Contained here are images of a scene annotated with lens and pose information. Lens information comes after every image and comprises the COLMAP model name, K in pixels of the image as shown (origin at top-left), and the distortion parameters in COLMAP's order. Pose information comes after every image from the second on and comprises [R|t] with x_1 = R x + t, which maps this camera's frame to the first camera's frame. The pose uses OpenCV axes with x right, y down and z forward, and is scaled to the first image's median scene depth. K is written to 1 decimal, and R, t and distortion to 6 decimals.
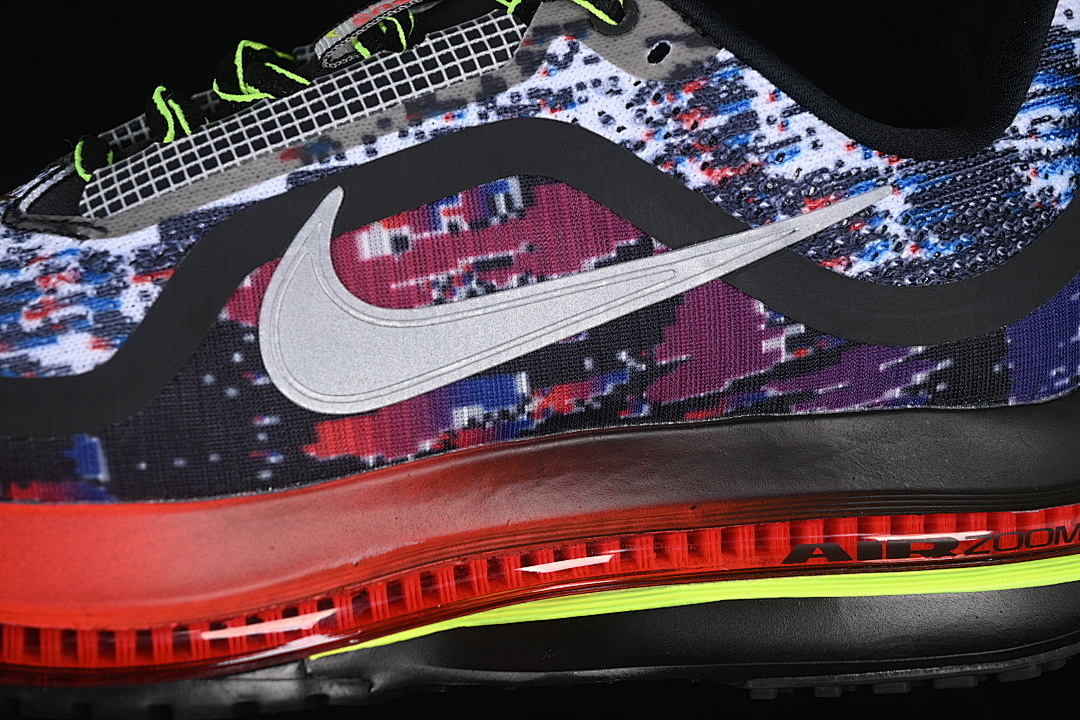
lens RADIAL K [[2358.4, 0, 540.7], [0, 2358.4, 360.0], [0, 0, 1]] dist [0.044306, 0.000000]
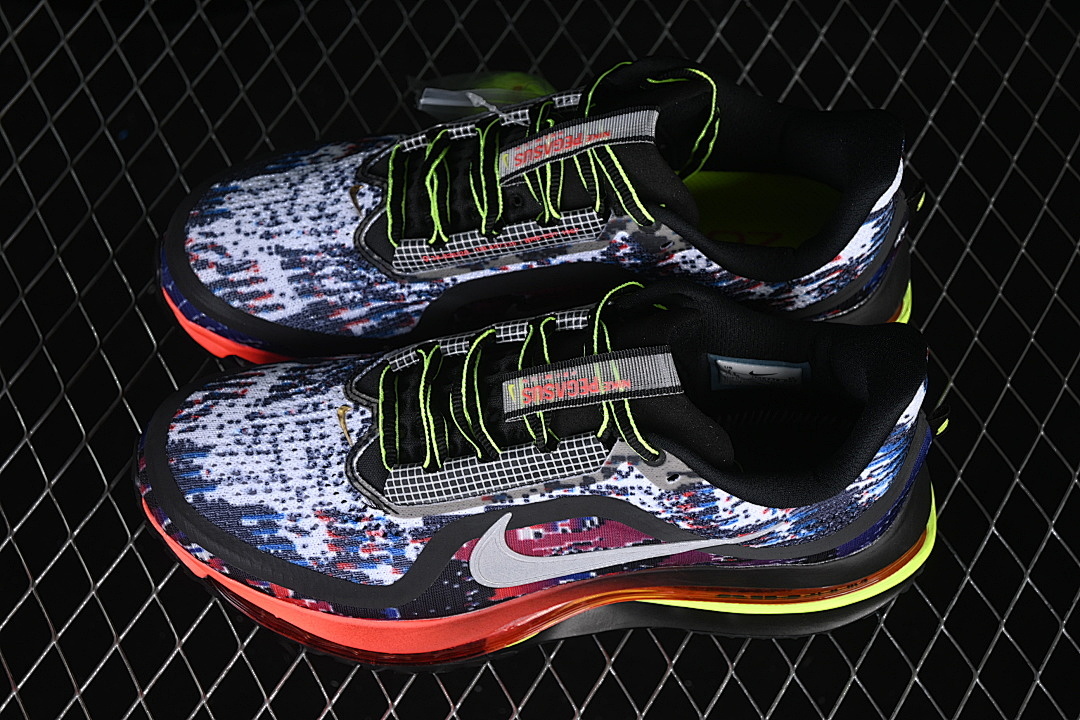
lens RADIAL K [[2358.4, 0, 540.7], [0, 2358.4, 356.9], [0, 0, 1]] dist [0.044306, 0.000000]
pose [[0.992396, 0.117197, -0.037623, 0.002317], [-0.042725, 0.614638, 0.787652, -1.757768], [0.115435, -0.780055, 0.614971, -0.149701]]
